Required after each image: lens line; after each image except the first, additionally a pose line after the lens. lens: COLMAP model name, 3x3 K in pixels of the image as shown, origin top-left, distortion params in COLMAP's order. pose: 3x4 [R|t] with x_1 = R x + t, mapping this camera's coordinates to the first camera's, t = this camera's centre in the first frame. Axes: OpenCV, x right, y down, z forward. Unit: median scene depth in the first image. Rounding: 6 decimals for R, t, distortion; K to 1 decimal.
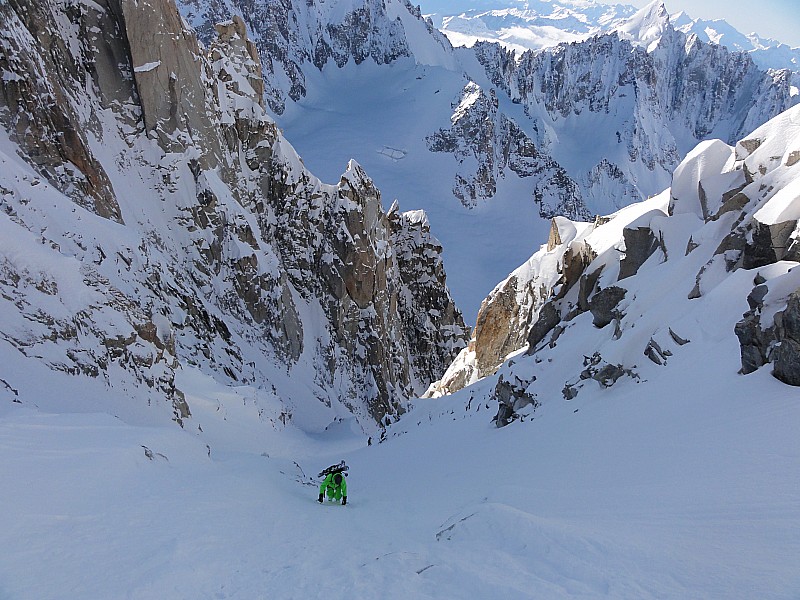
lens RADIAL K [[565.3, 0, 401.6], [0, 565.3, 300.7], [0, 0, 1]] dist [-0.007548, 0.009530]
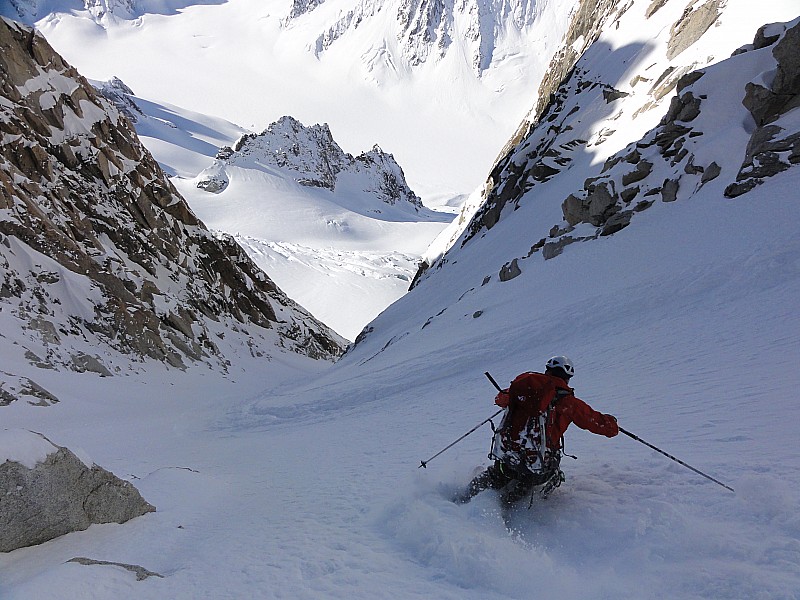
lens RADIAL K [[565.3, 0, 403.6], [0, 565.3, 304.6], [0, 0, 1]] dist [-0.007548, 0.009530]
pose [[0.399359, -0.699461, 0.592677, -0.163863], [0.553692, 0.699266, 0.452164, 0.137175], [-0.730710, 0.147585, 0.666544, 0.745579]]
